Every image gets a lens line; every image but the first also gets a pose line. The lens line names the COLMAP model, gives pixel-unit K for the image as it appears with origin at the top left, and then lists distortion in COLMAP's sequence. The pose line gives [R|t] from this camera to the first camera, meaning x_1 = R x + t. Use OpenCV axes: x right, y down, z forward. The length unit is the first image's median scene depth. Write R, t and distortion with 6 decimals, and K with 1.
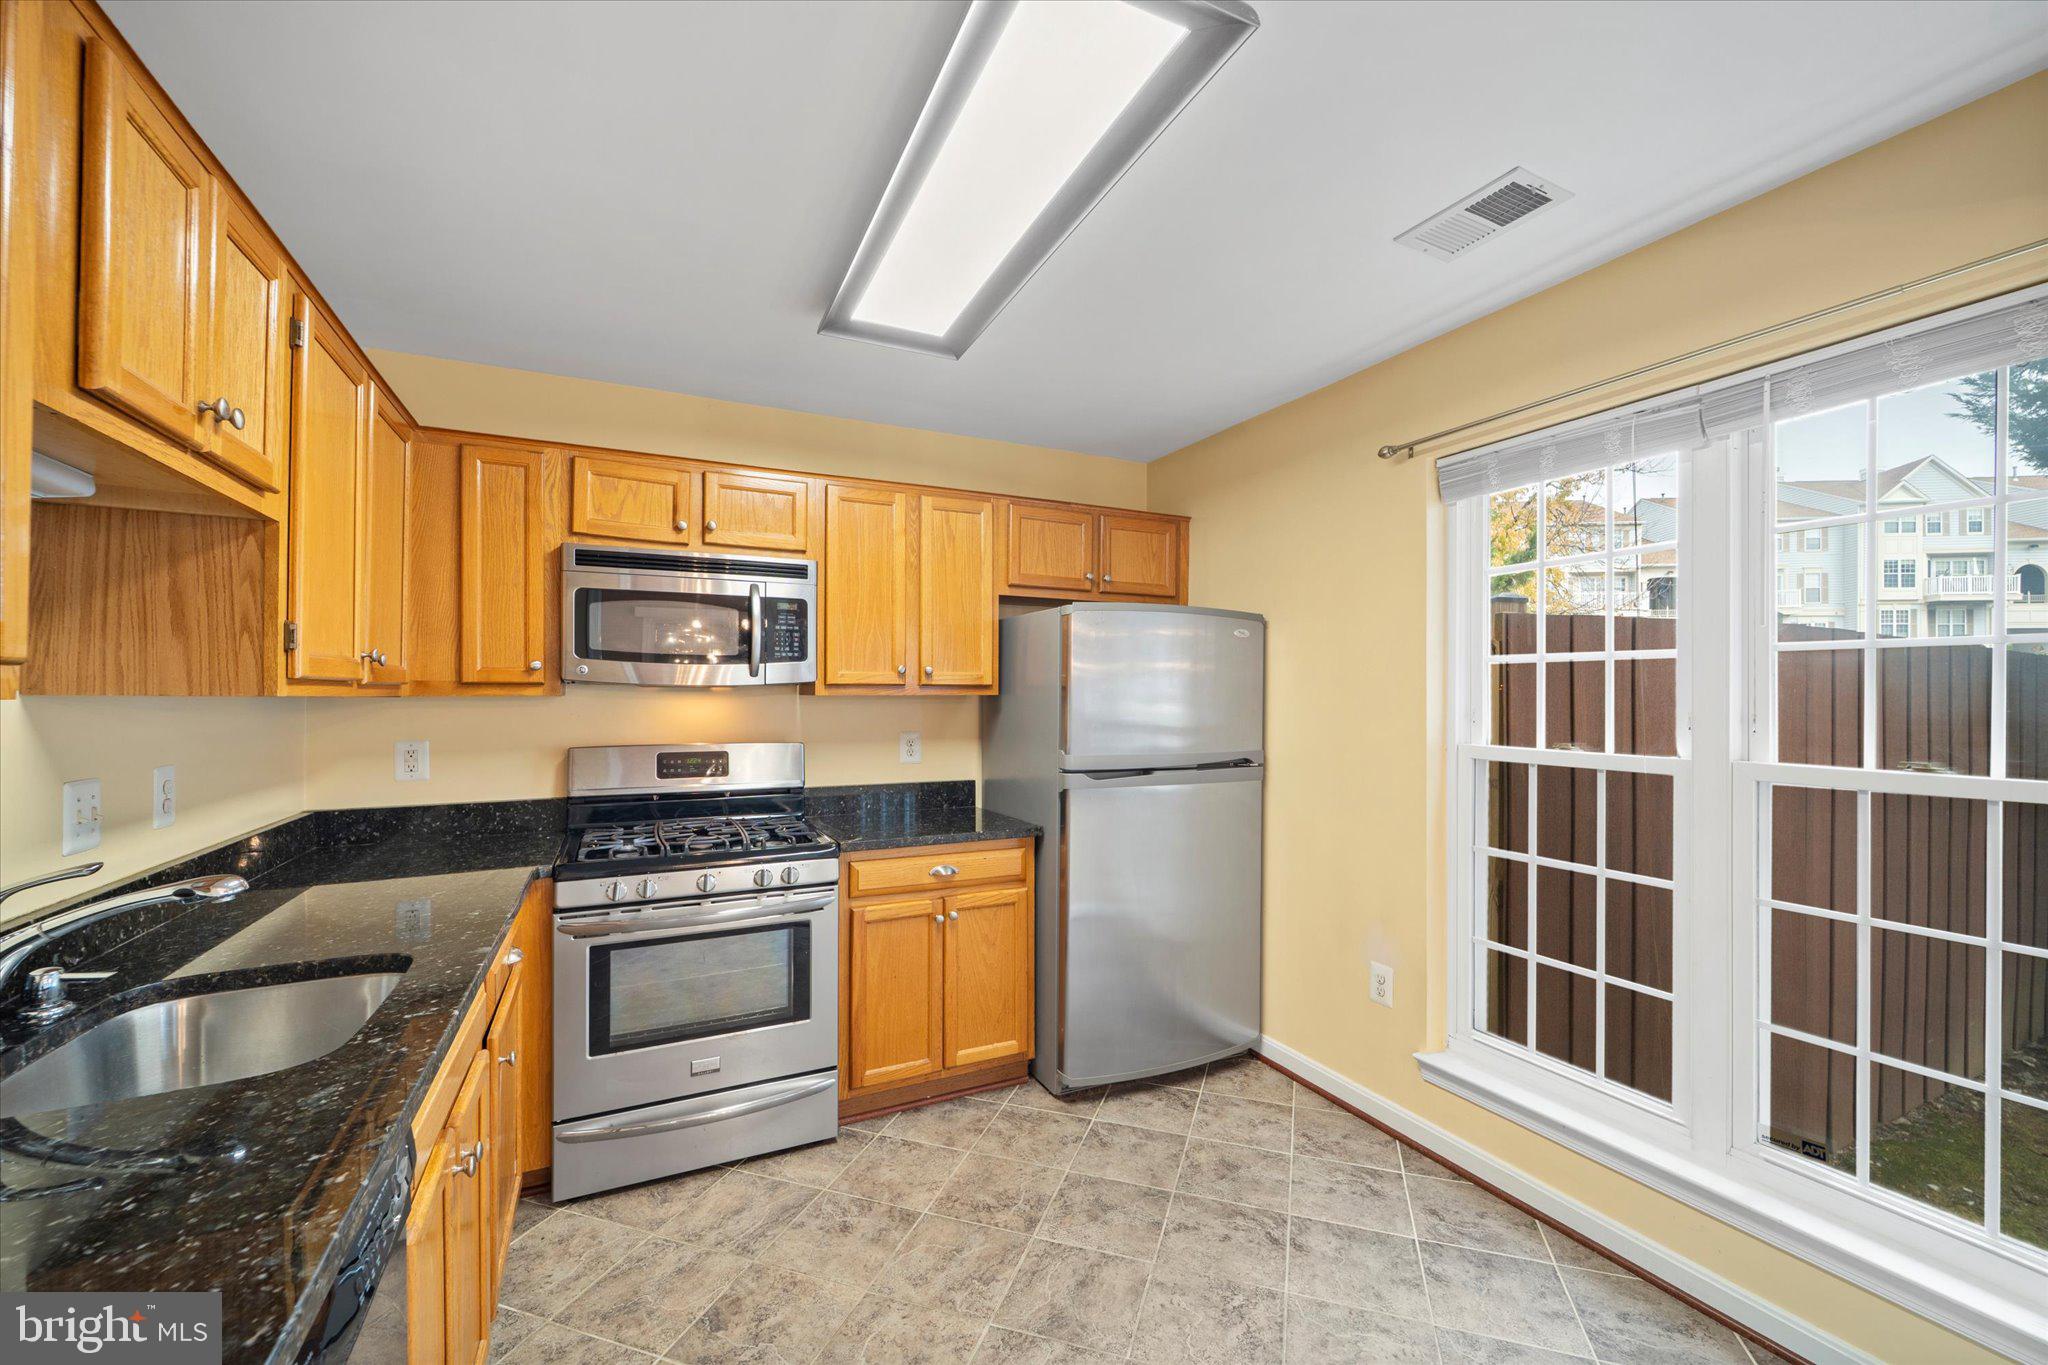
lens RADIAL K [[820.9, 0, 1018.6], [0, 820.9, 694.2], [0, 0, 1]] dist [-0.001304, -0.002229]
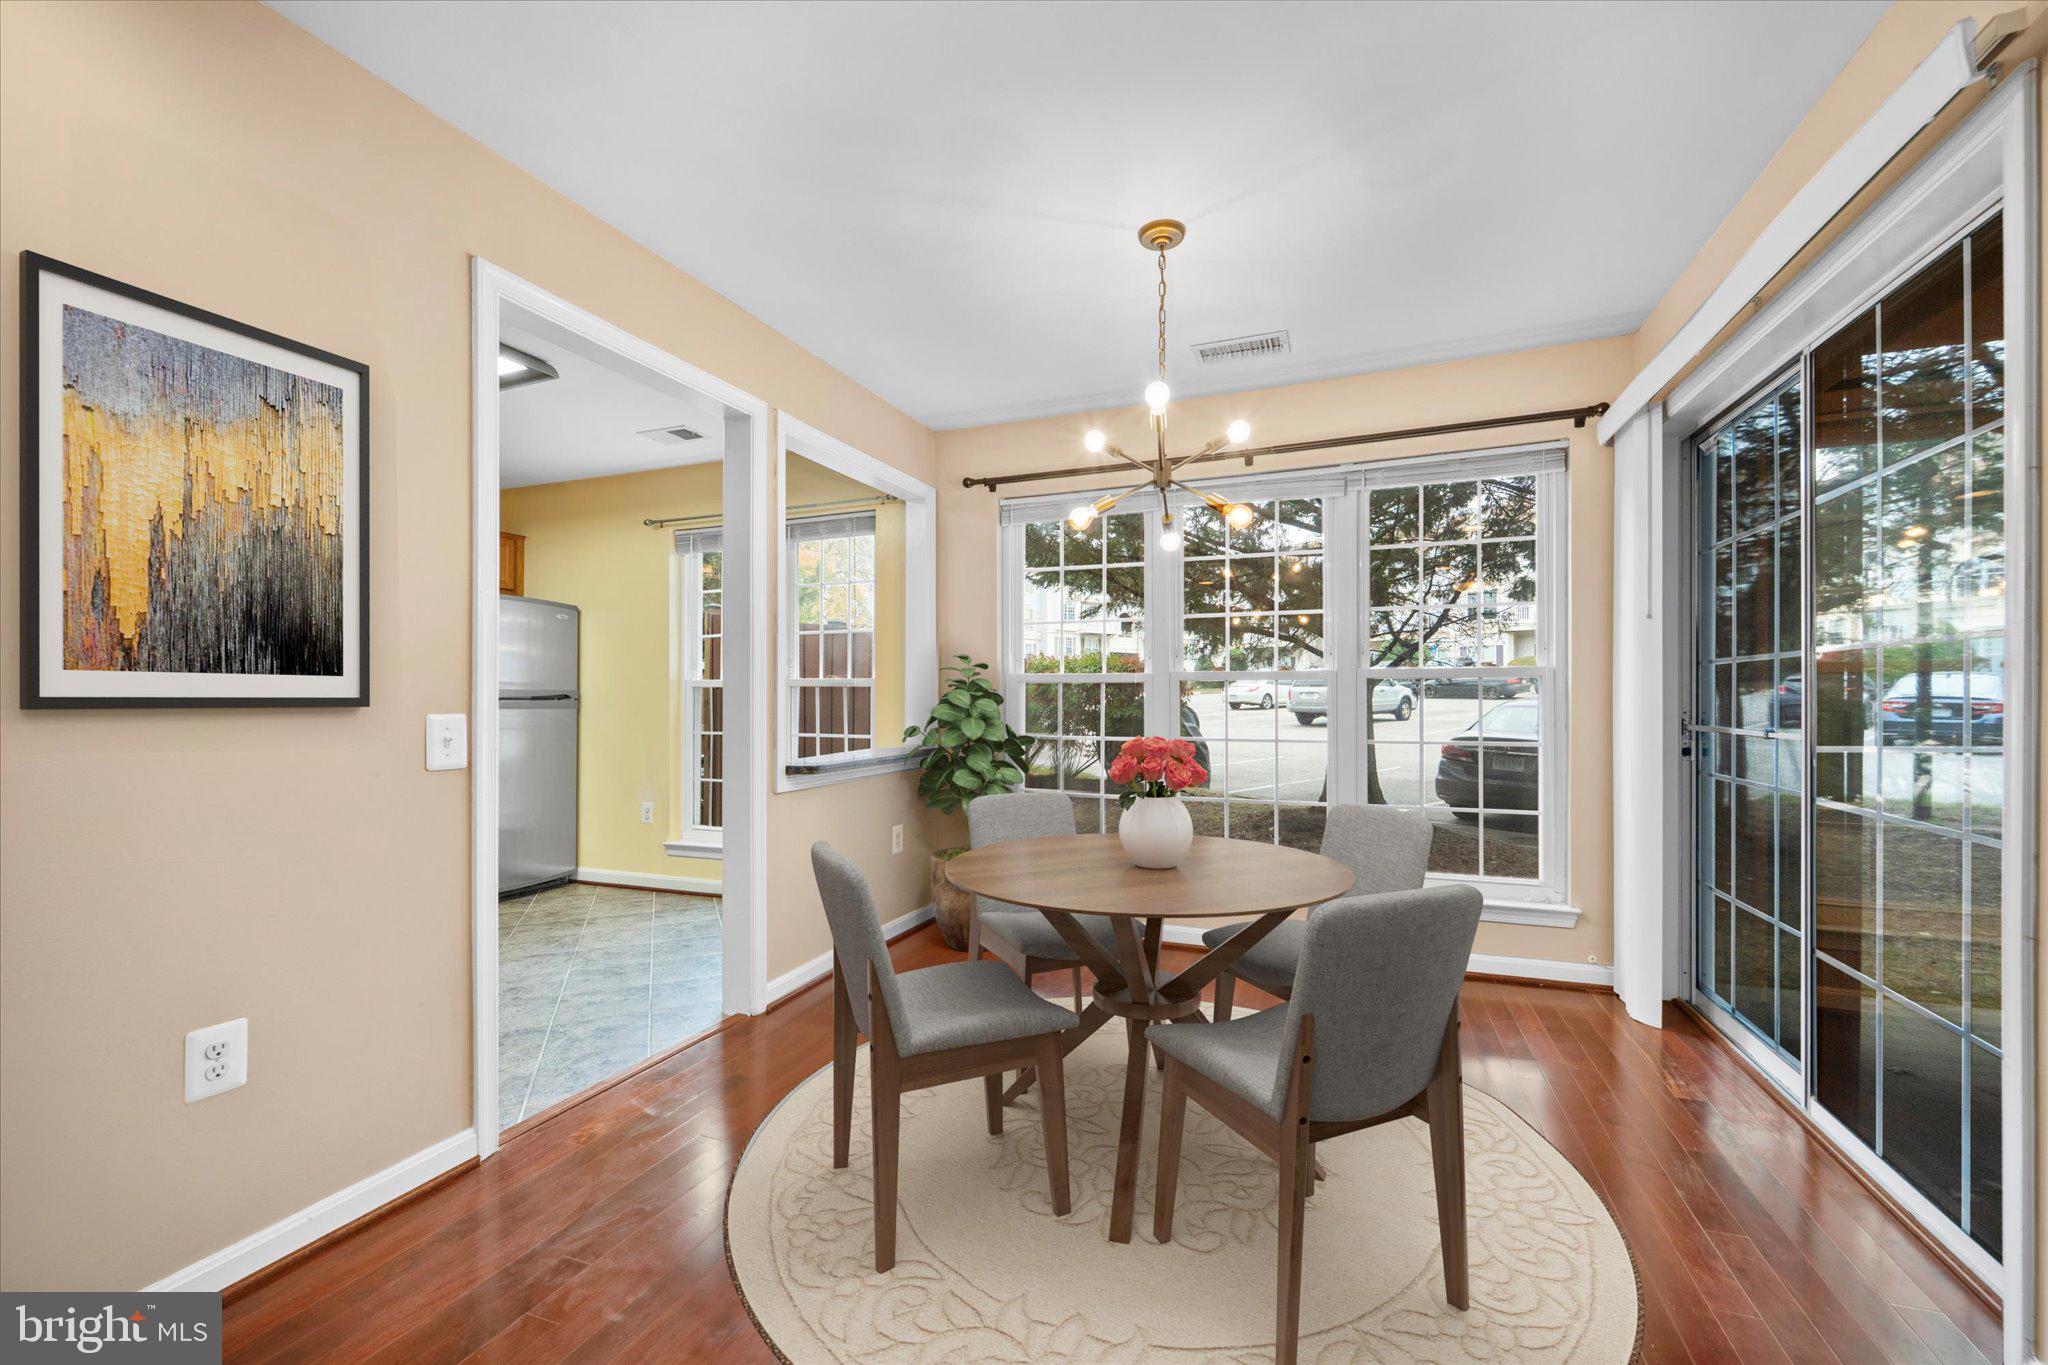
lens RADIAL K [[820.9, 0, 1036.6], [0, 820.9, 693.3], [0, 0, 1]] dist [-0.001304, -0.002229]
pose [[0.719092, -0.003150, 0.694908, -0.215943], [0.001729, 0.999995, 0.002744, 0.089851], [-0.694913, -0.000772, 0.719094, -0.973068]]
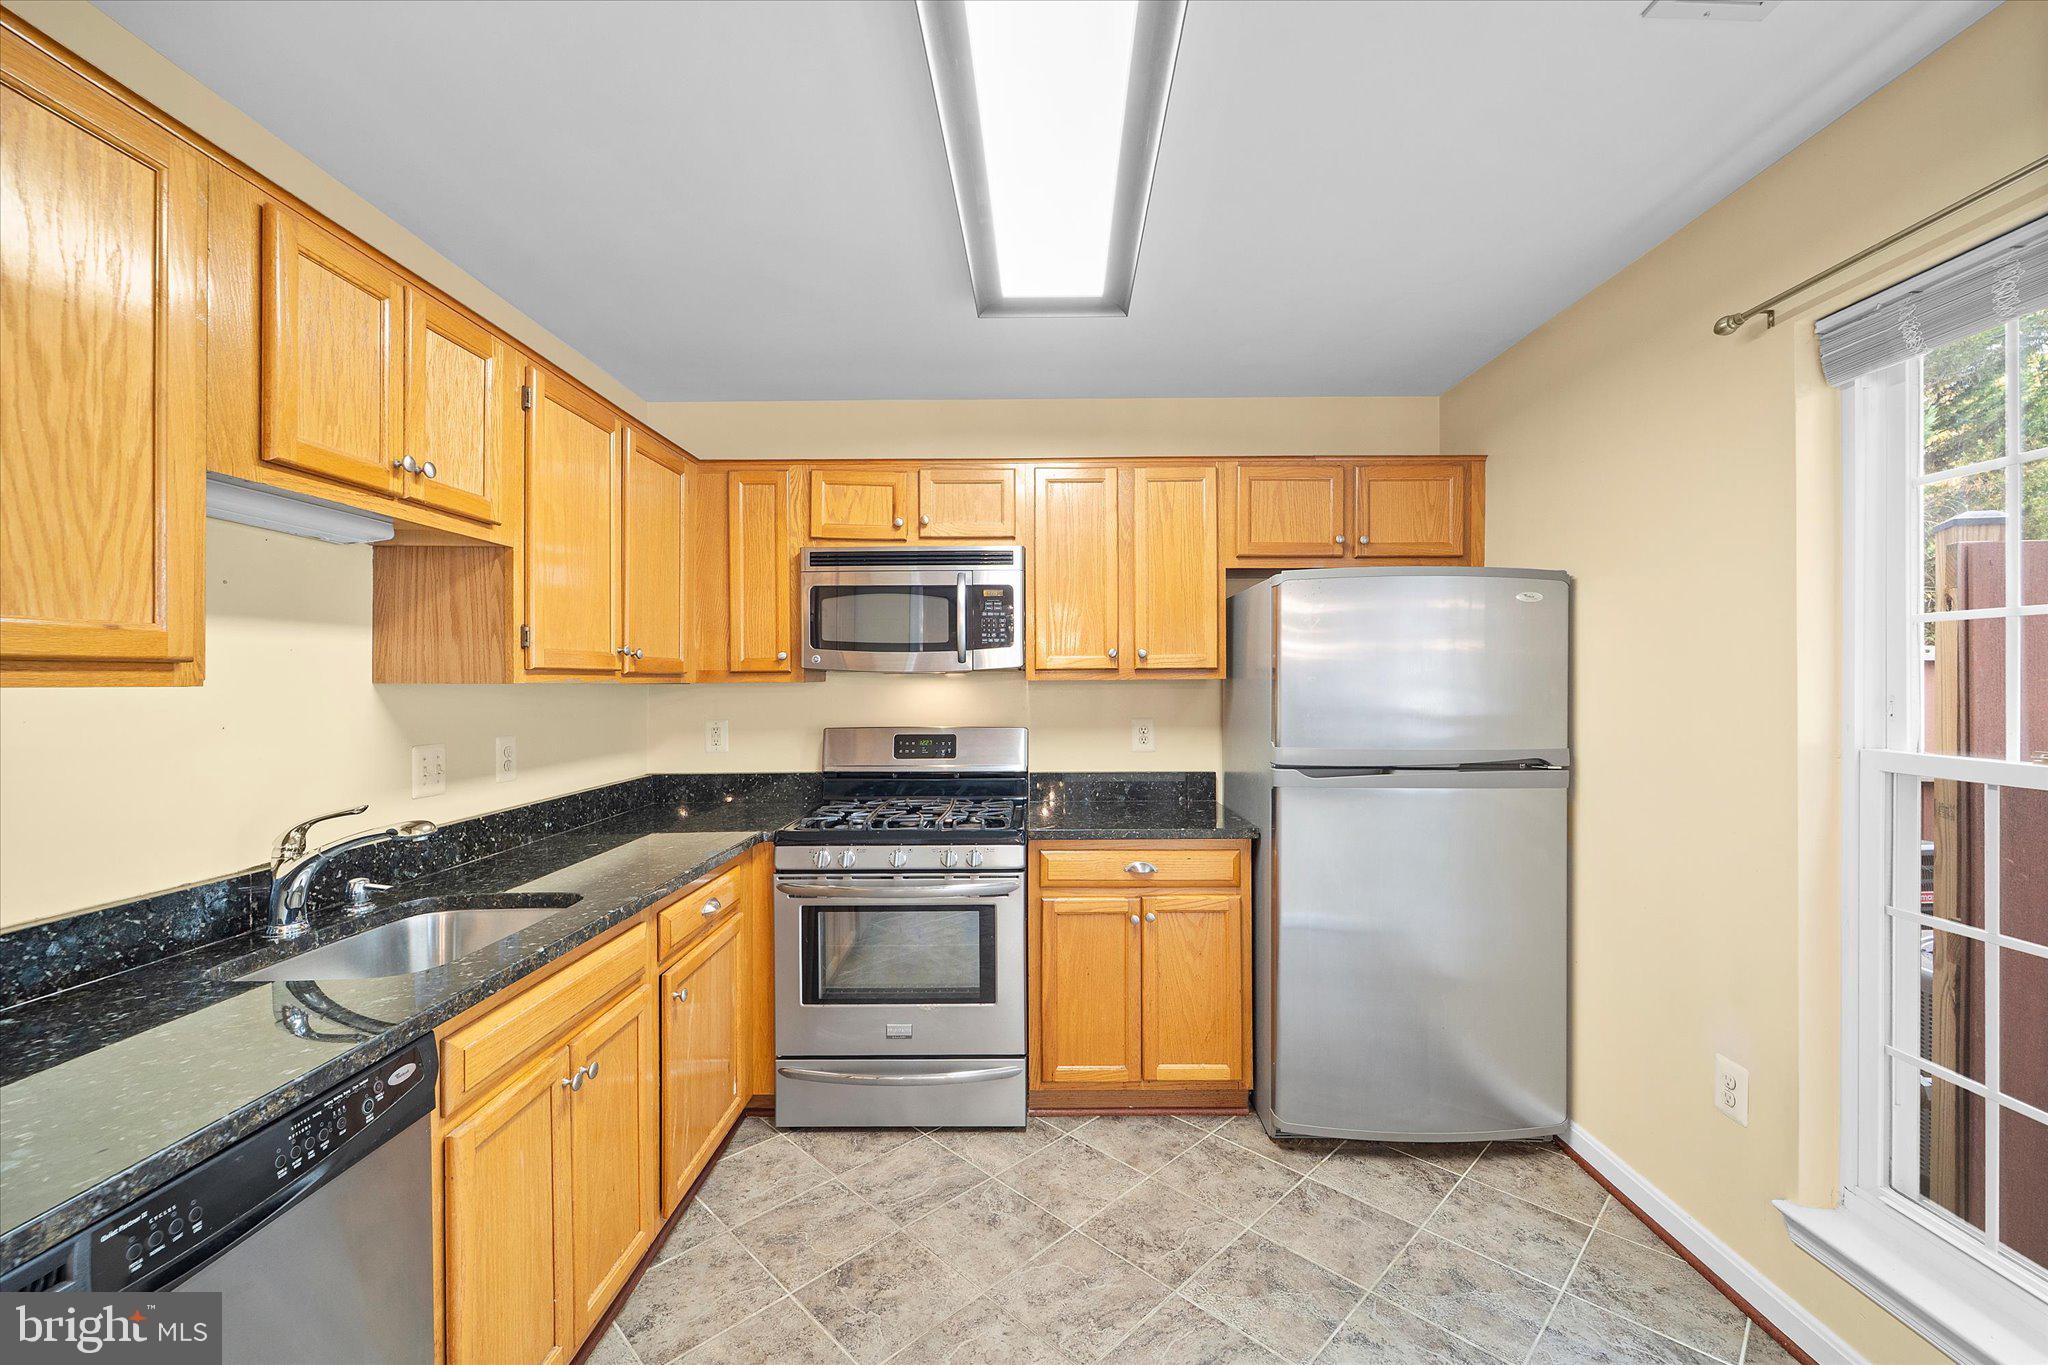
lens RADIAL K [[820.9, 0, 1032.0], [0, 820.9, 682.4], [0, 0, 1]] dist [-0.001304, -0.002229]
pose [[0.897880, -0.004919, -0.440213, 0.230457], [0.006365, 0.999978, 0.001808, 0.002125], [0.440194, -0.004426, 0.897892, 0.120966]]
